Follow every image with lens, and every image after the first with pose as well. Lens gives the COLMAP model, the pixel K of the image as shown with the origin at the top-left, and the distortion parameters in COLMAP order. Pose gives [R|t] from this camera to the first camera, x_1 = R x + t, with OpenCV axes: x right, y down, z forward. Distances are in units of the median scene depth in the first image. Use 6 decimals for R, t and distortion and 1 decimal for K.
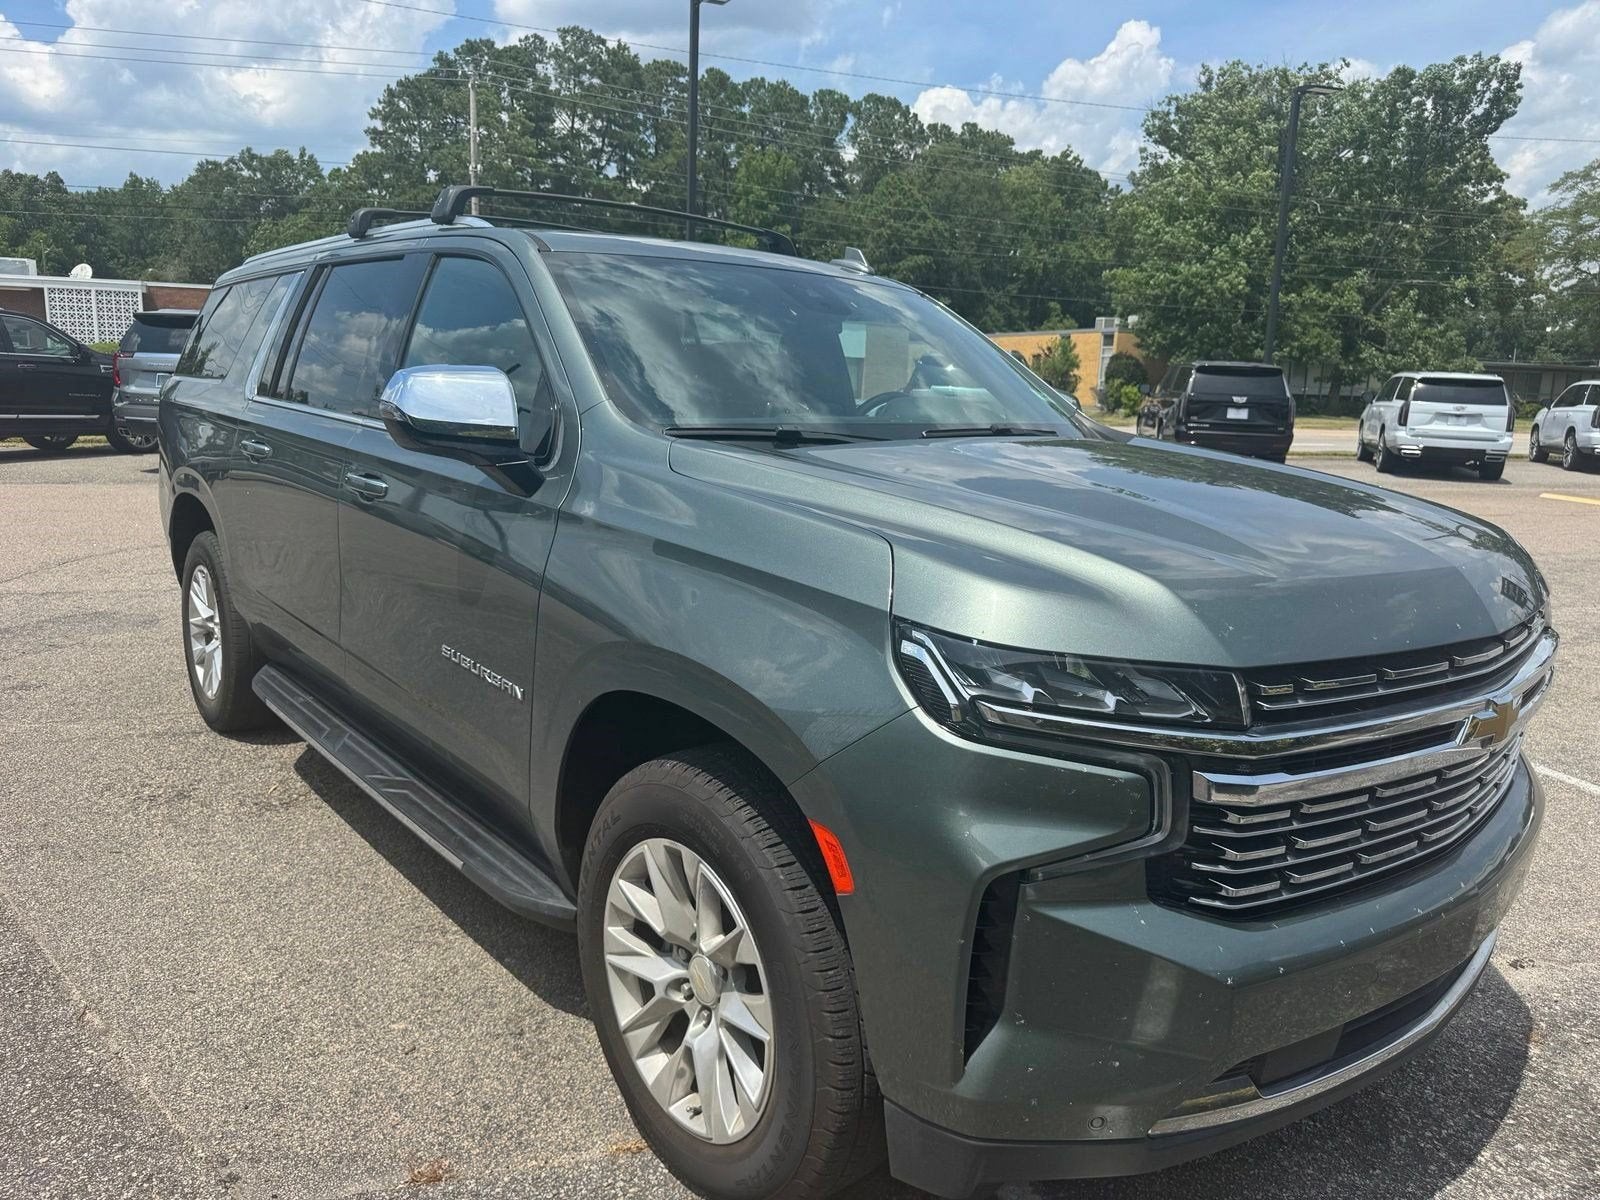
lens RADIAL K [[1189.2, 0, 759.8], [0, 1189.2, 620.3], [0, 0, 1]] dist [0.001364, -0.006114]
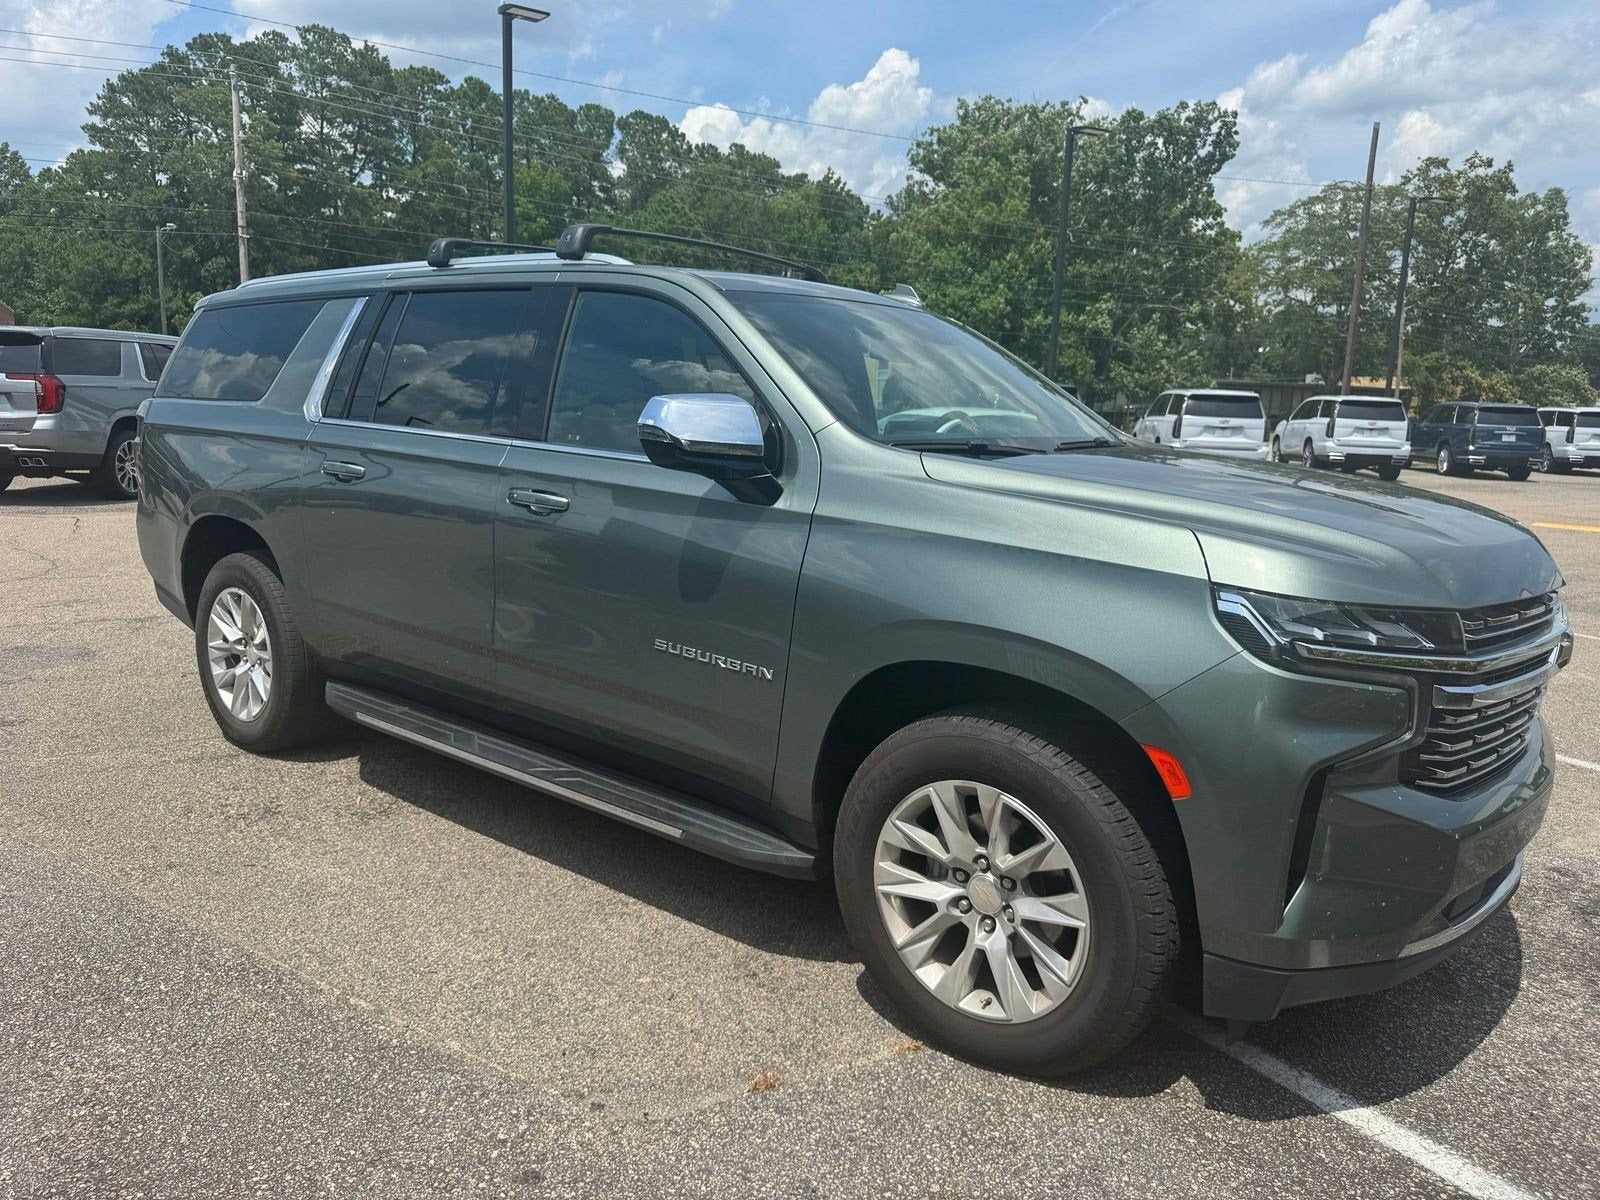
lens RADIAL K [[1185.1, 0, 771.3], [0, 1185.1, 641.9], [0, 0, 1]] dist [0.045899, -0.075240]
pose [[0.979535, -0.043227, 0.196578, -0.021758], [0.042615, 0.999065, 0.007341, 0.001076], [-0.196712, 0.001187, 0.980461, -0.006934]]
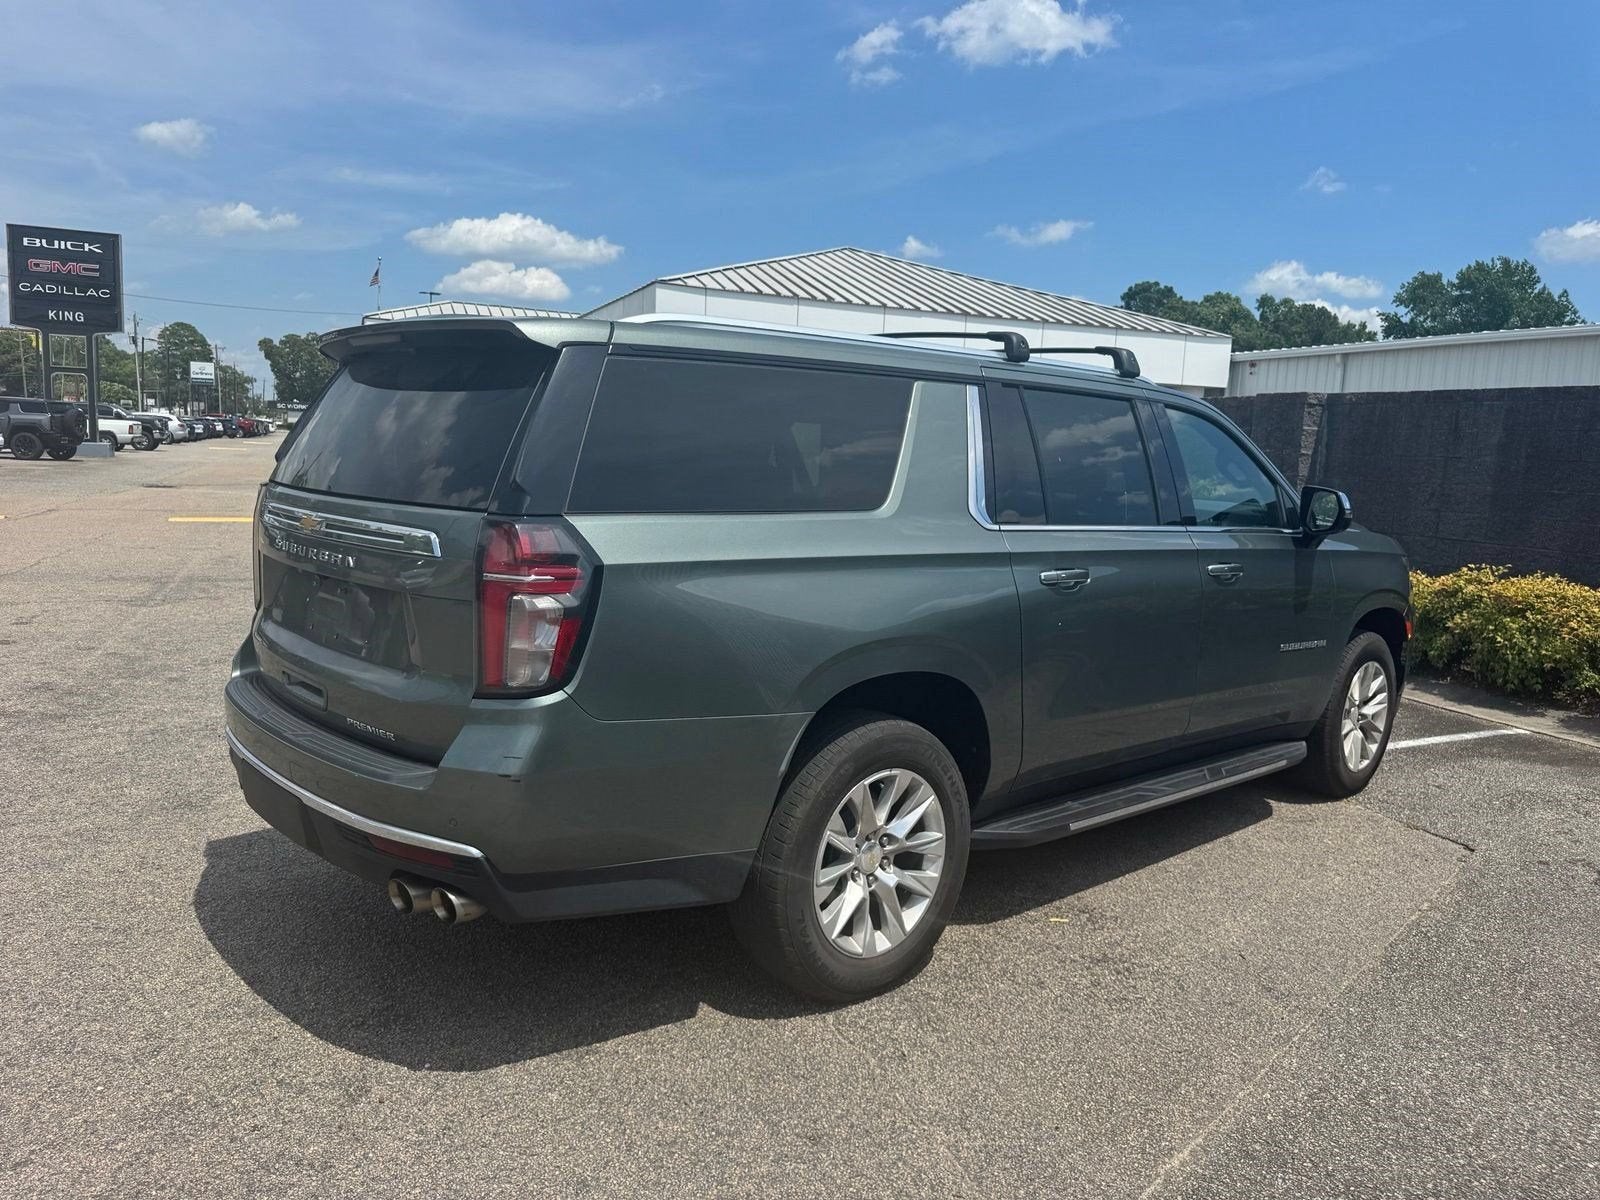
lens RADIAL K [[1198.1, 0, 800.0], [0, 1198.1, 600.0], [0, 0, 1]] dist [0.045770, -0.057318]
pose [[-0.077166, -0.167901, 0.982779, -0.111182], [0.162329, 0.970450, 0.178541, -0.027128], [-0.983715, 0.173311, -0.047631, 0.102140]]
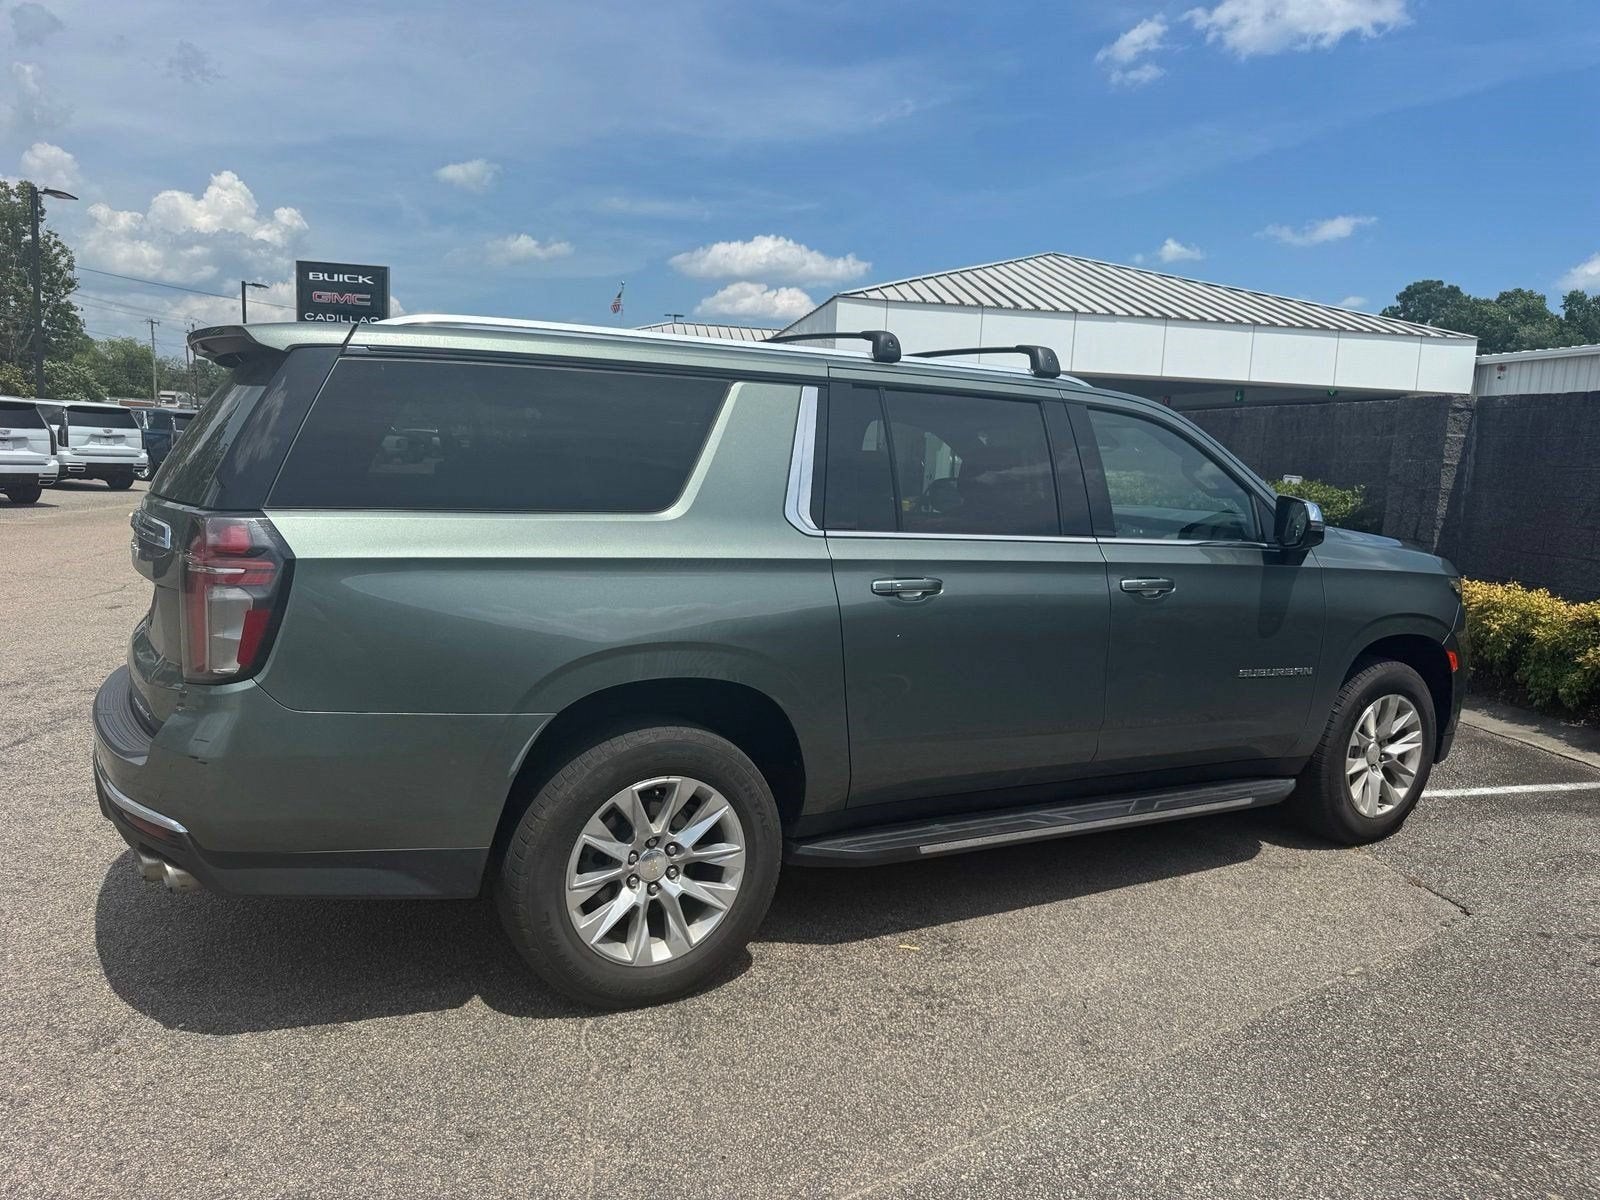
lens RADIAL K [[1189.0, 0, 810.3], [0, 1189.0, 628.5], [0, 0, 1]] dist [0.057945, -0.054929]
pose [[0.138212, -0.177890, 0.974296, -0.108249], [0.169446, 0.973480, 0.153704, -0.021528], [-0.975800, 0.143847, 0.164689, 0.074751]]
